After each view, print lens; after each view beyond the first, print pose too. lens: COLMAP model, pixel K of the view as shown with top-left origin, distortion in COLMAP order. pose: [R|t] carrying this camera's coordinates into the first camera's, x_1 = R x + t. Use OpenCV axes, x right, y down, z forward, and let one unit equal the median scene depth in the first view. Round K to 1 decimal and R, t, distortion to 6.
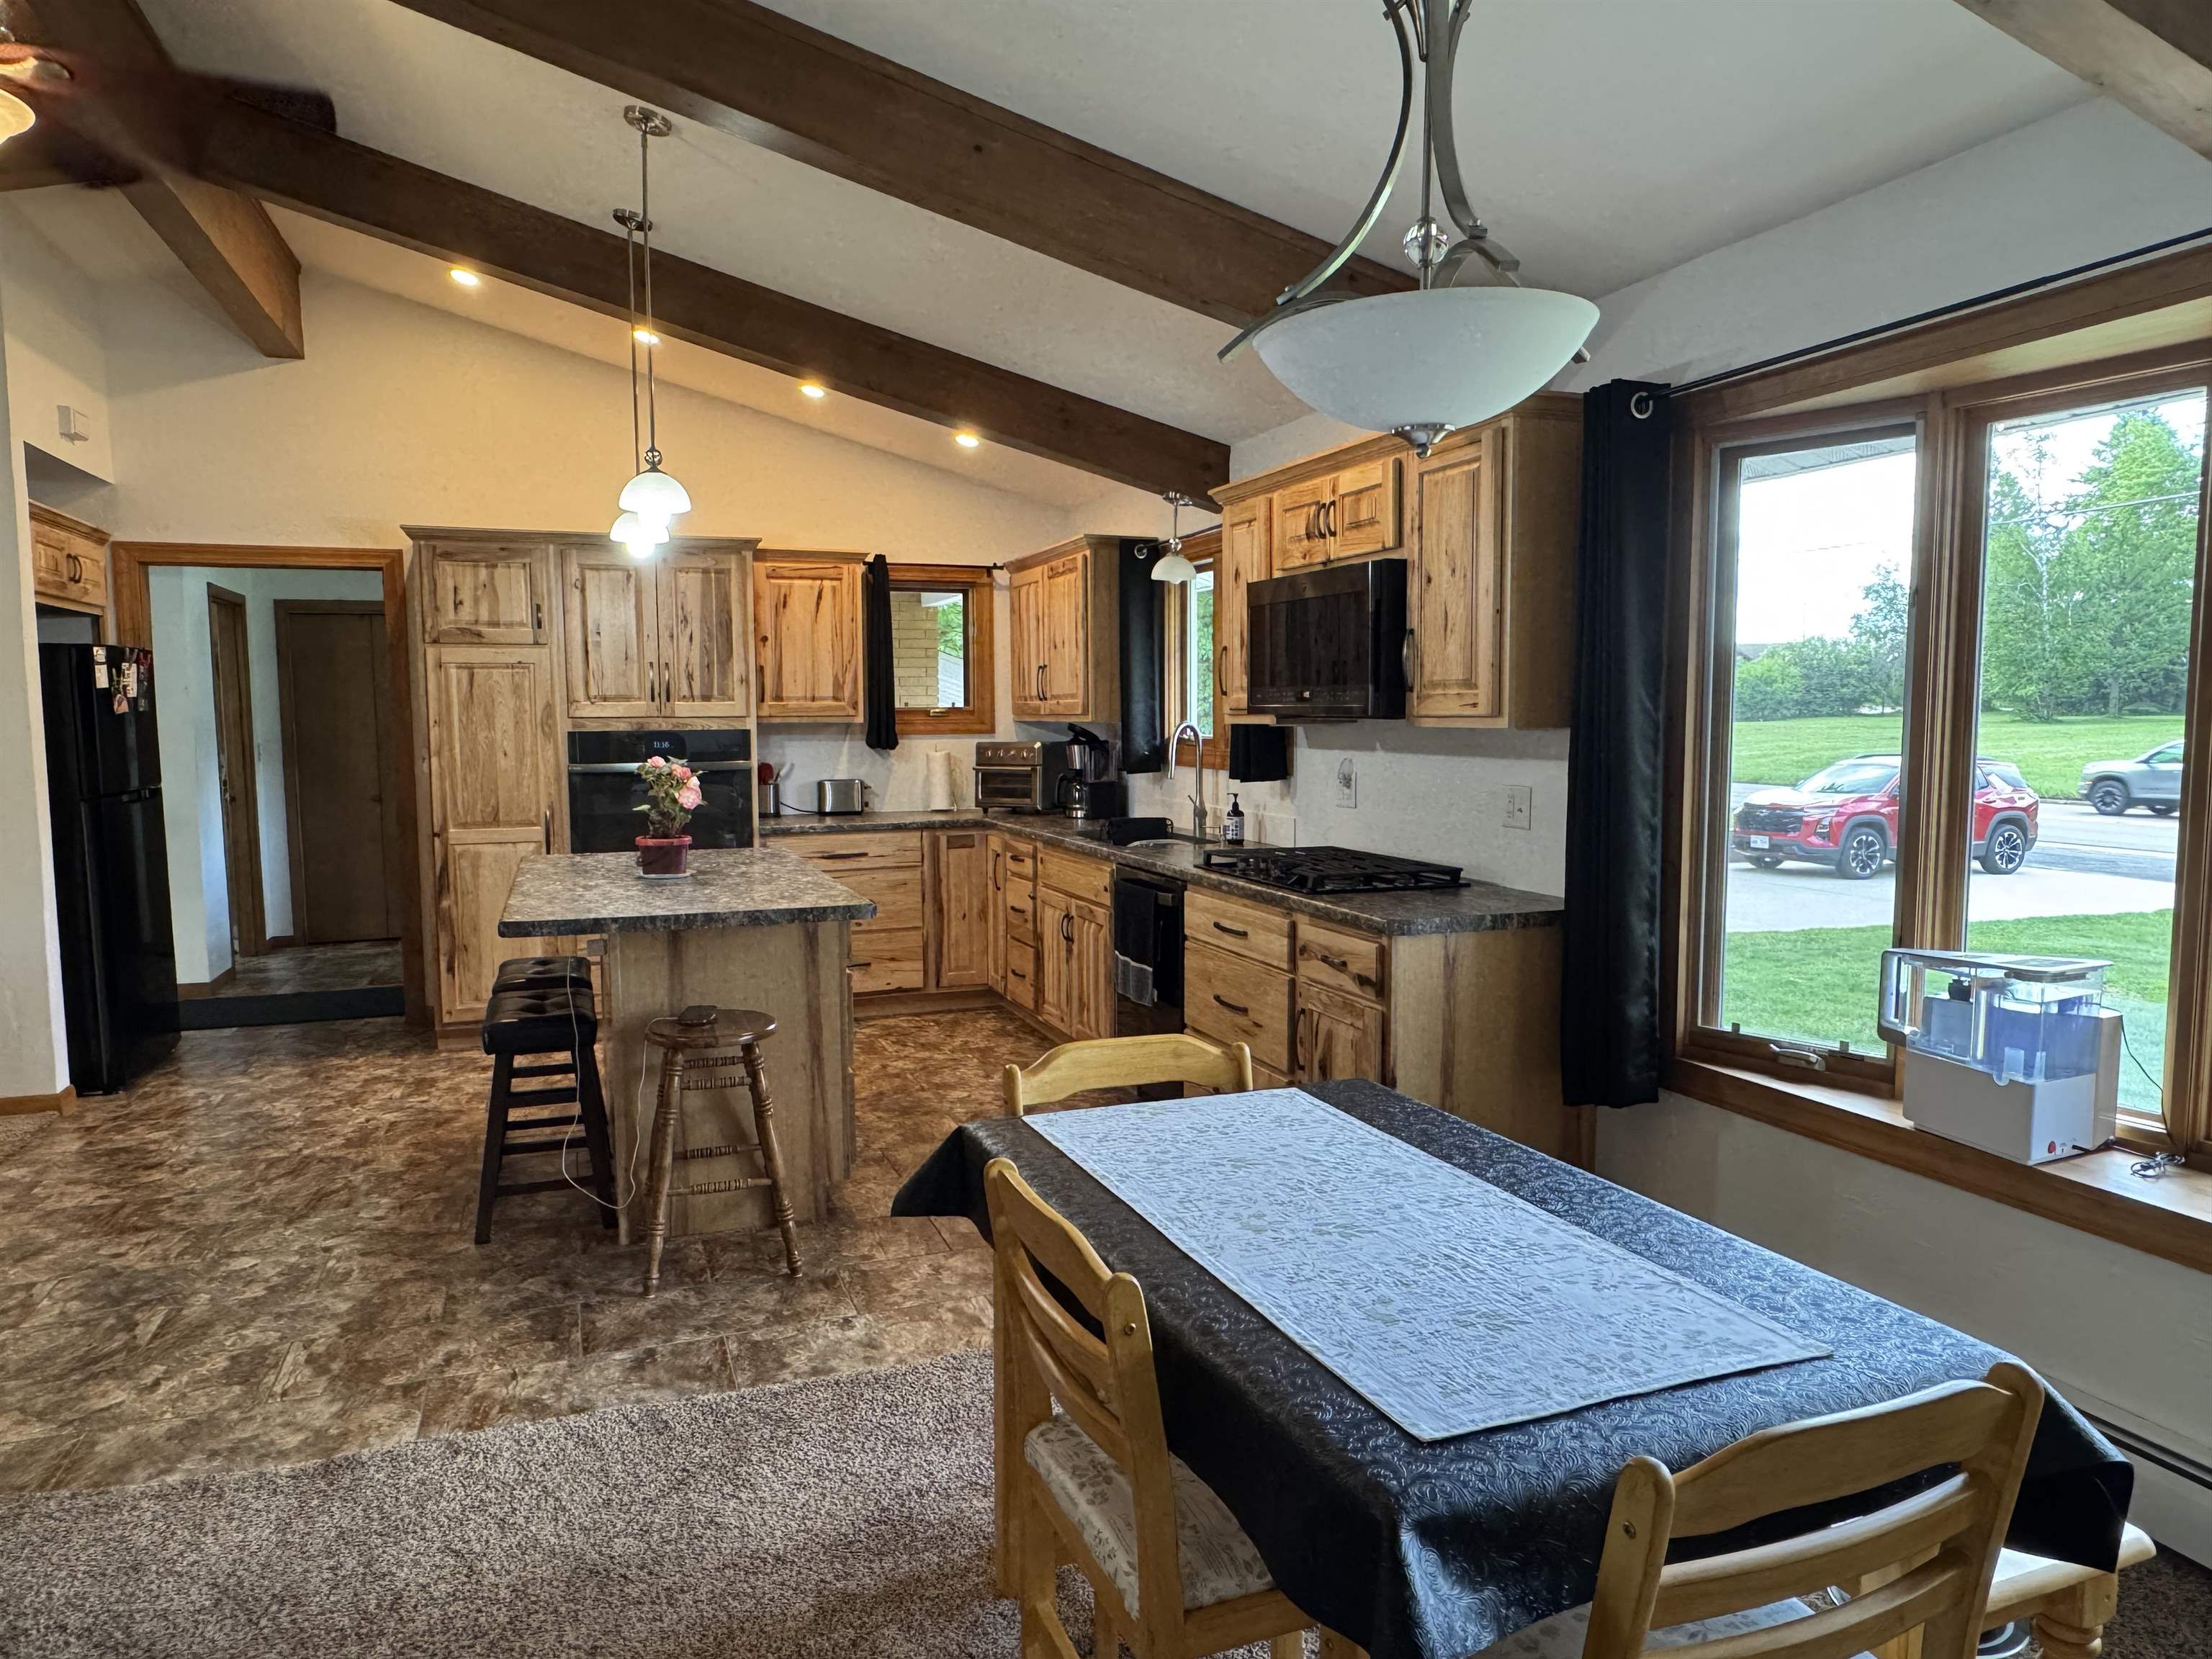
lens RADIAL K [[1423.7, 0, 1094.3], [0, 1423.7, 830.0], [0, 0, 1]] dist [-0.011085, 0.005760]
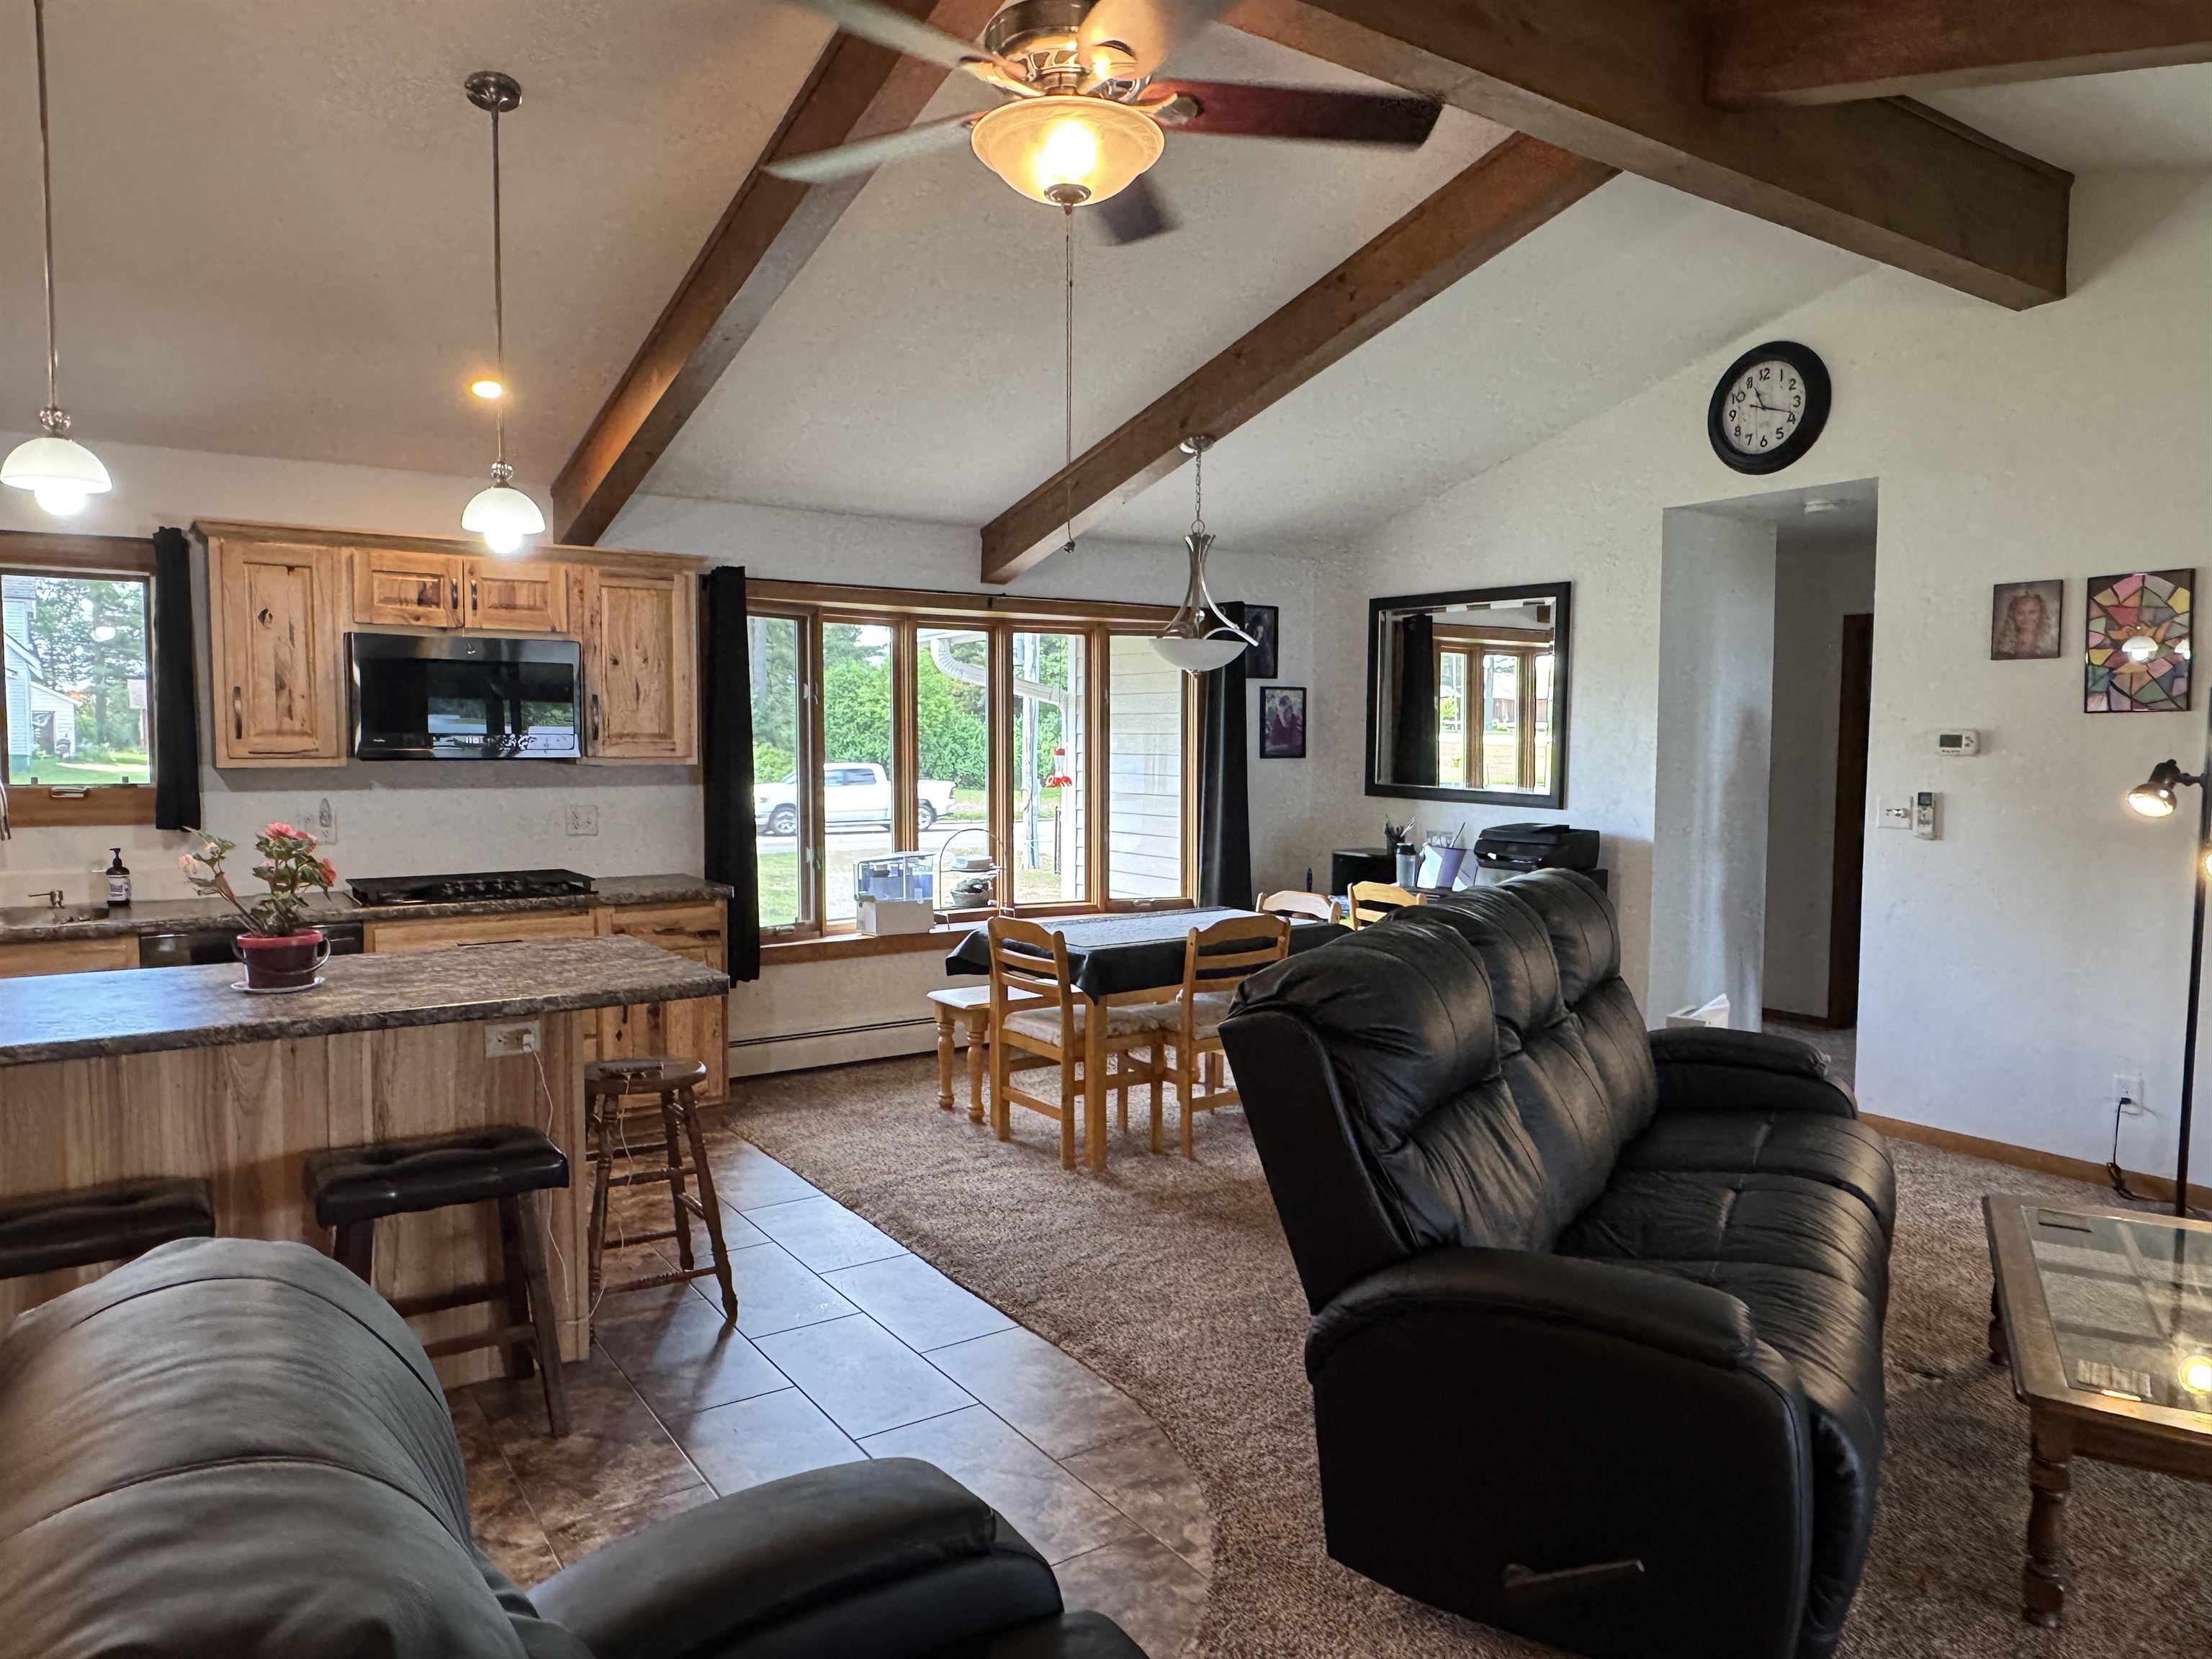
lens RADIAL K [[1423.7, 0, 1108.1], [0, 1423.7, 824.5], [0, 0, 1]] dist [-0.011085, 0.005760]
pose [[-0.244387, -0.055229, 0.968104, -0.958942], [0.077683, 0.994053, 0.076320, -0.063567], [-0.966561, 0.093857, -0.238643, 0.660766]]
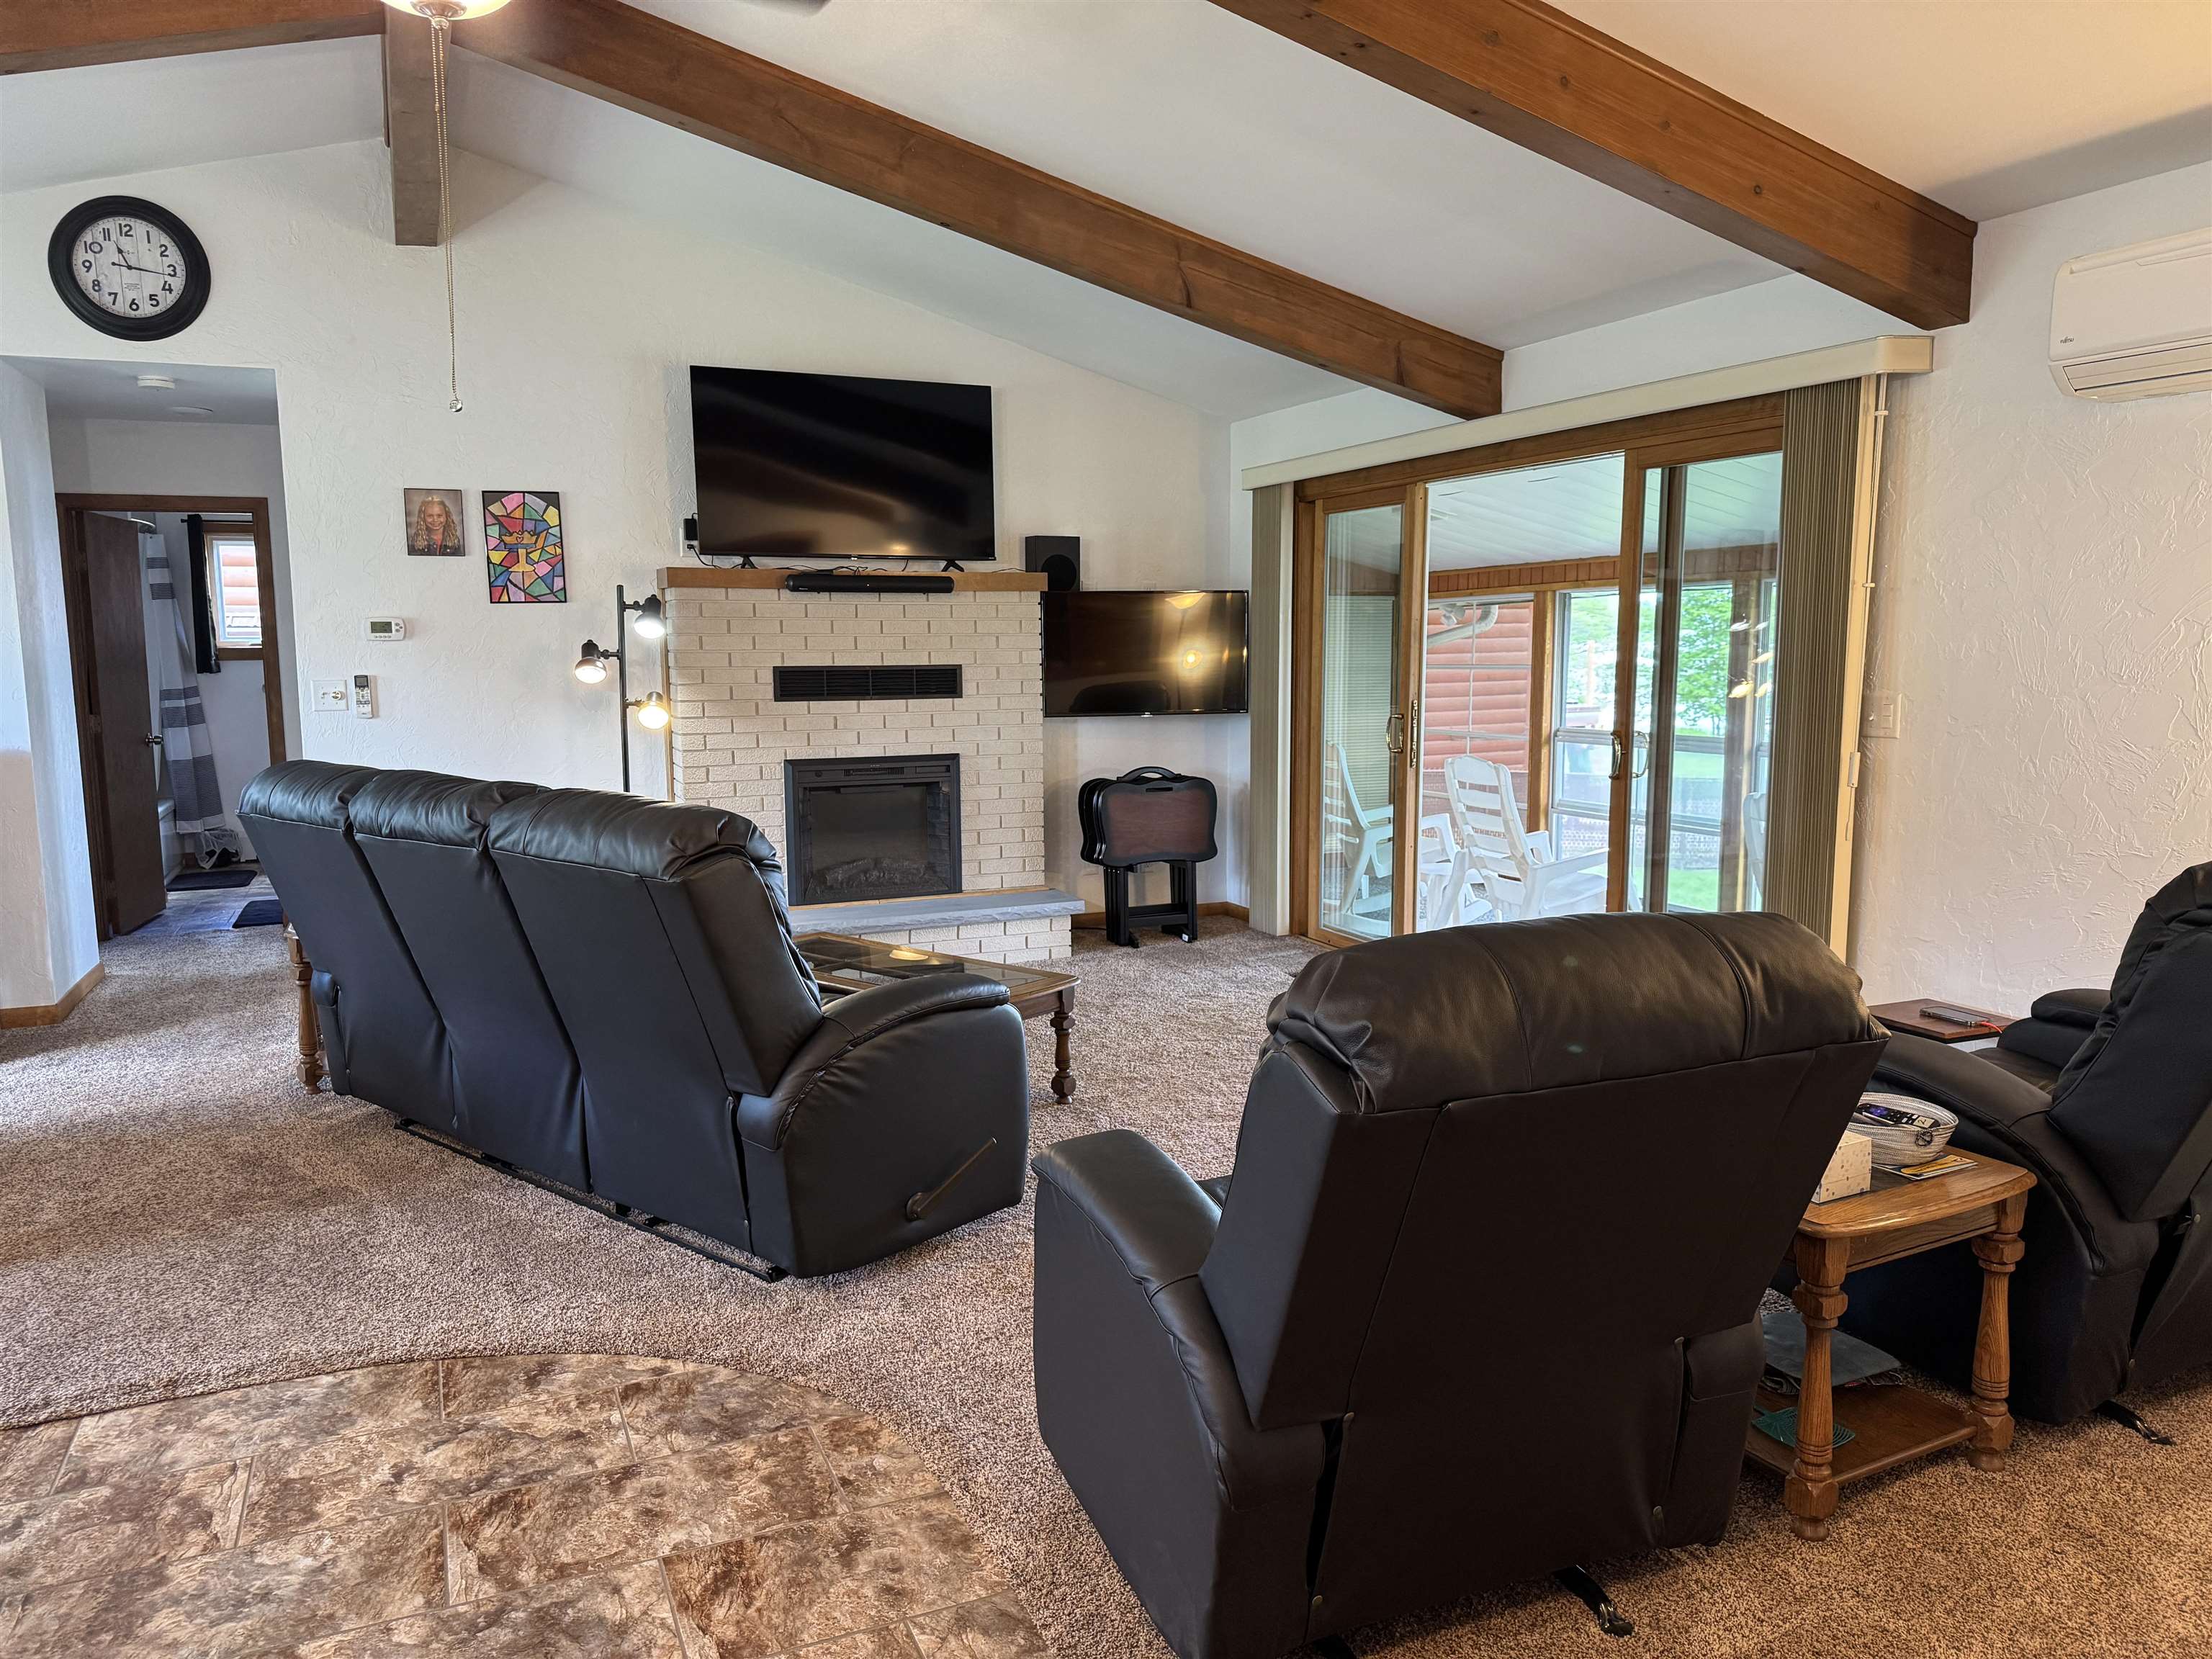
lens RADIAL K [[1542.4, 0, 1109.7], [0, 1542.4, 843.6], [0, 0, 1]] dist [0.005259, -0.017170]
pose [[-0.997903, 0.019794, -0.061630, -0.619648], [0.005951, 0.976122, 0.217142, -0.093674], [0.064456, 0.216320, -0.974193, 1.096995]]
